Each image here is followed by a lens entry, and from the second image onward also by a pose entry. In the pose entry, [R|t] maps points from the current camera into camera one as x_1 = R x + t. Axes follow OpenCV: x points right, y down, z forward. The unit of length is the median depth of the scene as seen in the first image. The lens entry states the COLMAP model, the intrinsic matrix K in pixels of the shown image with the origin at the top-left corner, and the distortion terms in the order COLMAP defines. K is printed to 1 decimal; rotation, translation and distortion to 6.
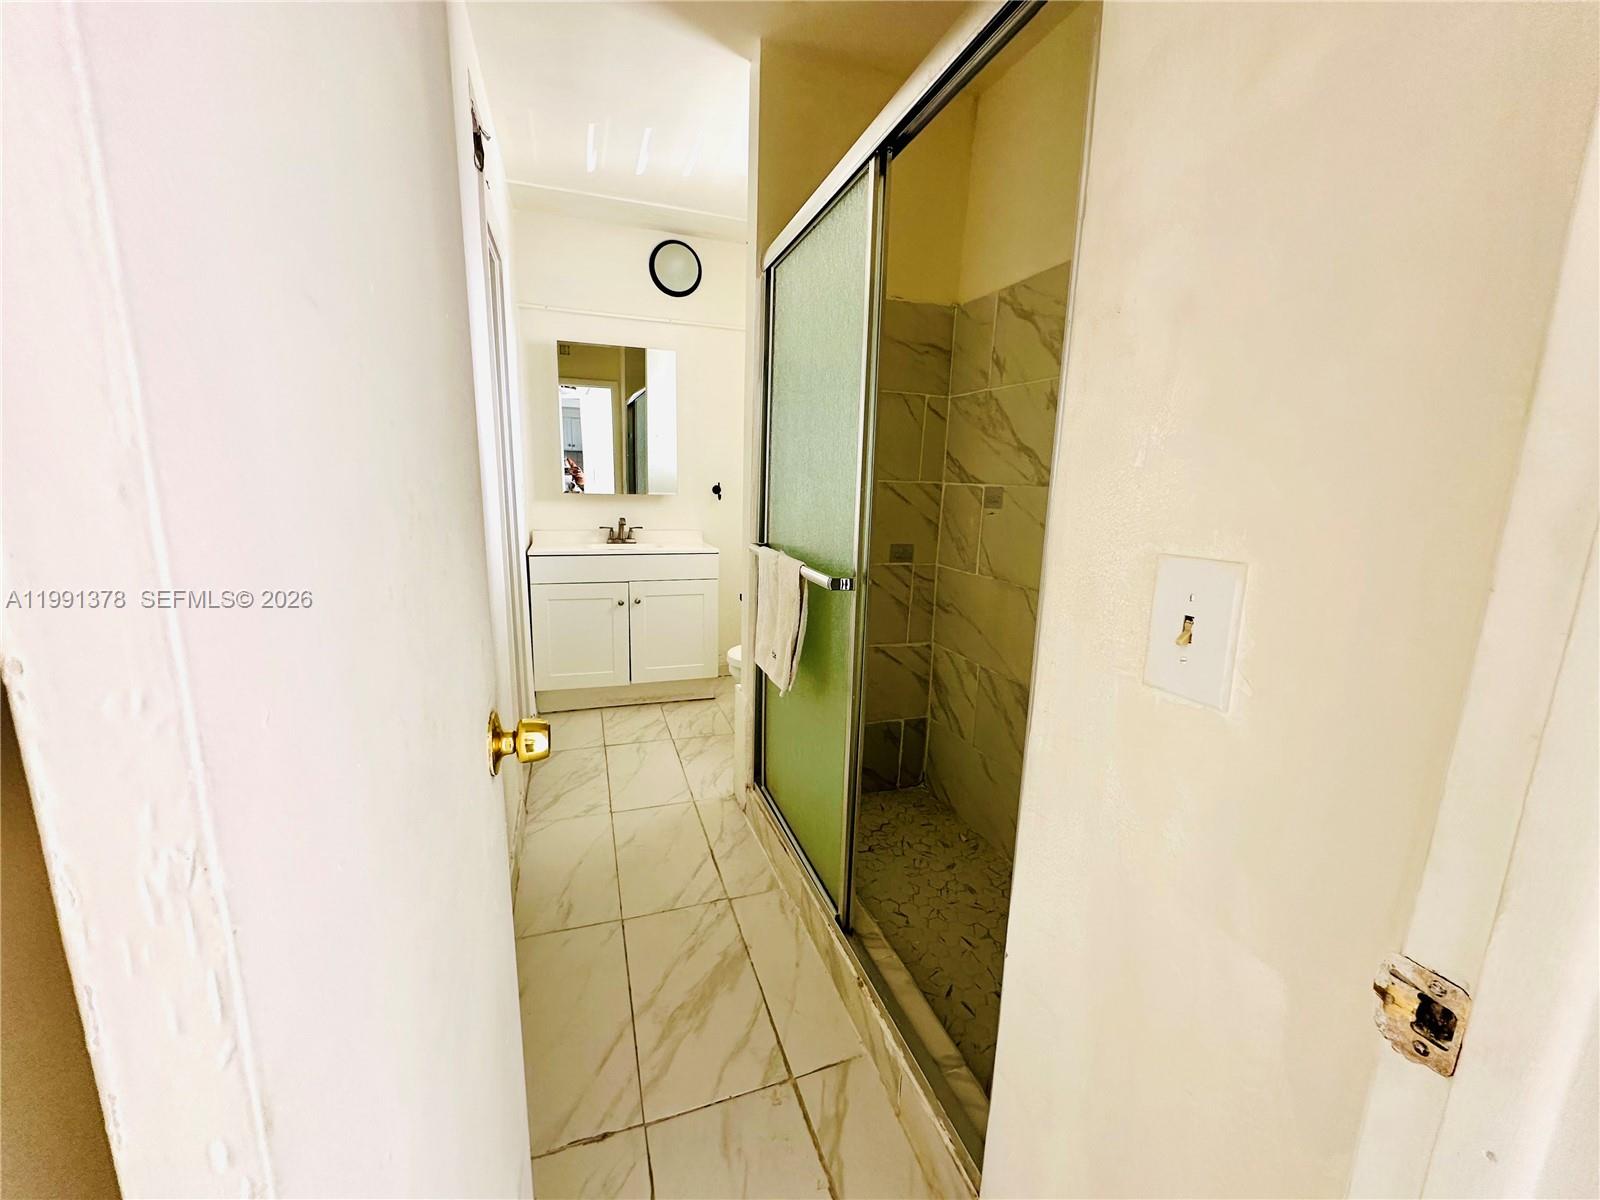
lens RADIAL K [[636.9, 0, 800.9], [0, 636.9, 598.4], [0, 0, 1]] dist [-0.003780, 0.001201]
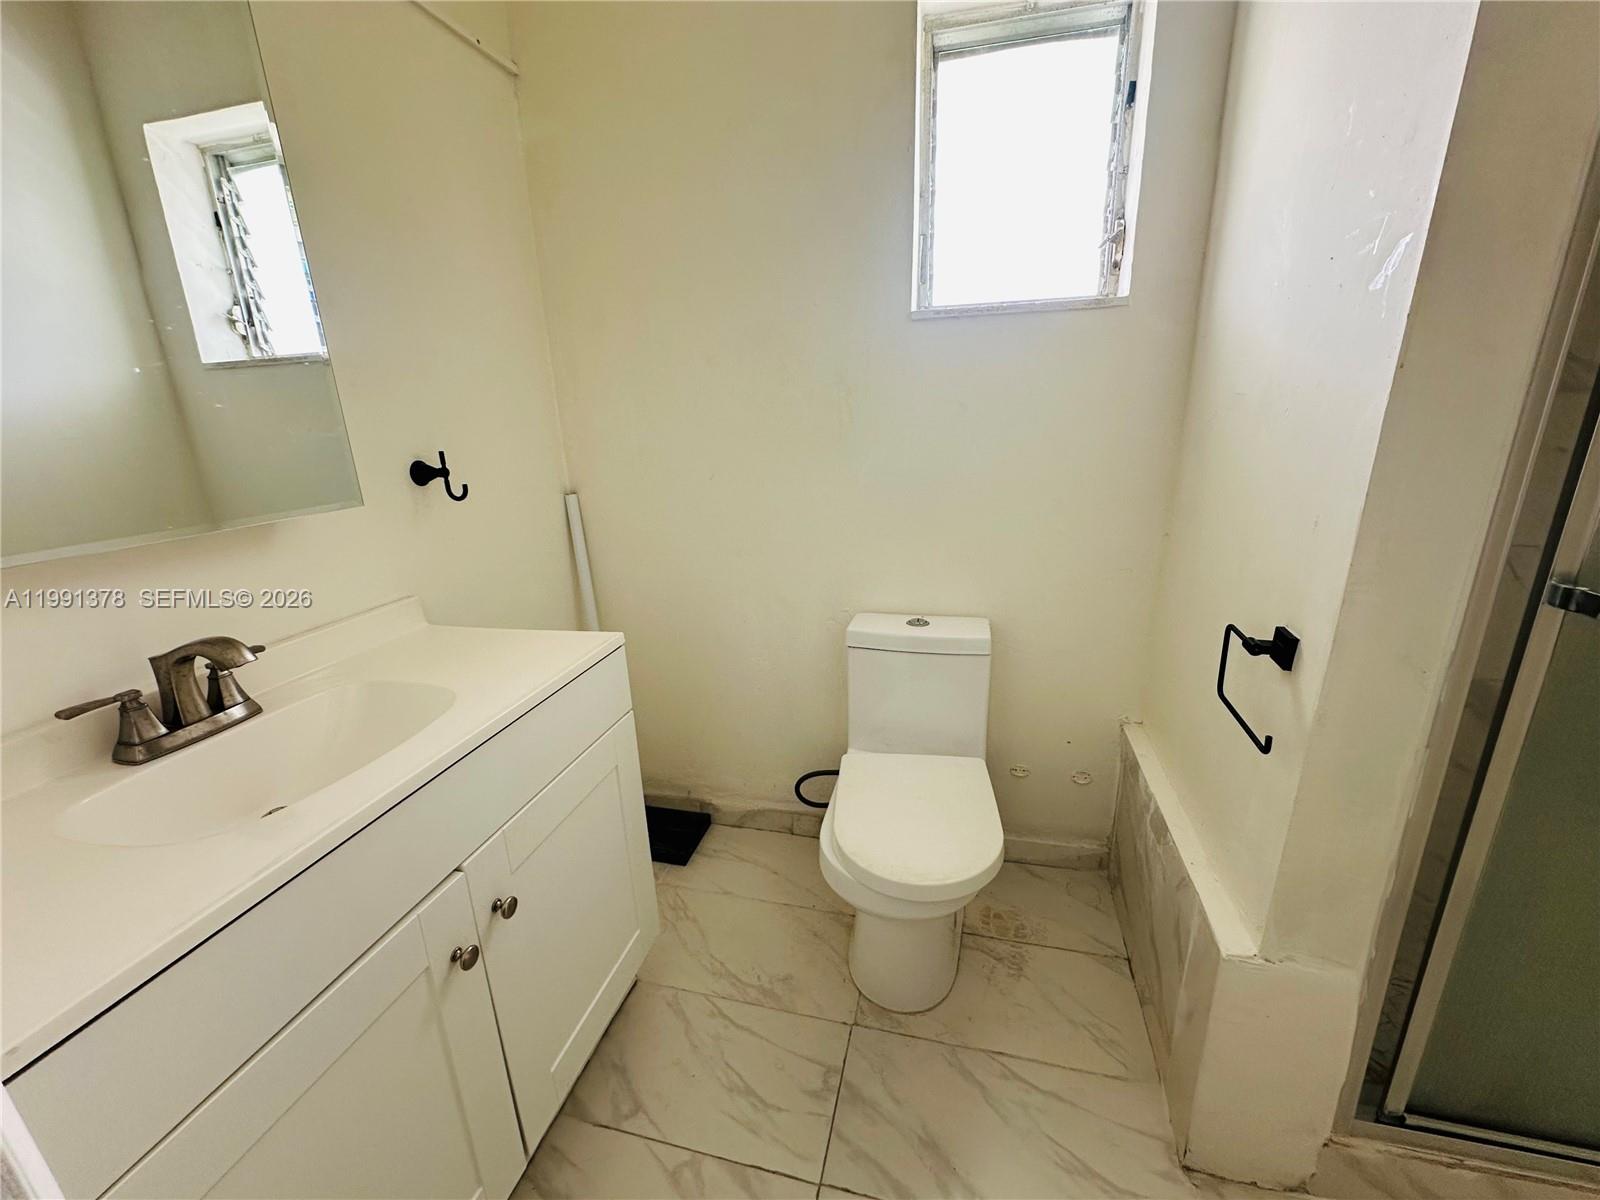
lens RADIAL K [[636.9, 0, 803.1], [0, 636.9, 598.0], [0, 0, 1]] dist [-0.003780, 0.001201]
pose [[0.540862, -0.277398, 0.794052, -0.352552], [0.201917, 0.959266, 0.197580, -0.145160], [-0.816516, 0.053469, 0.574842, 0.698926]]
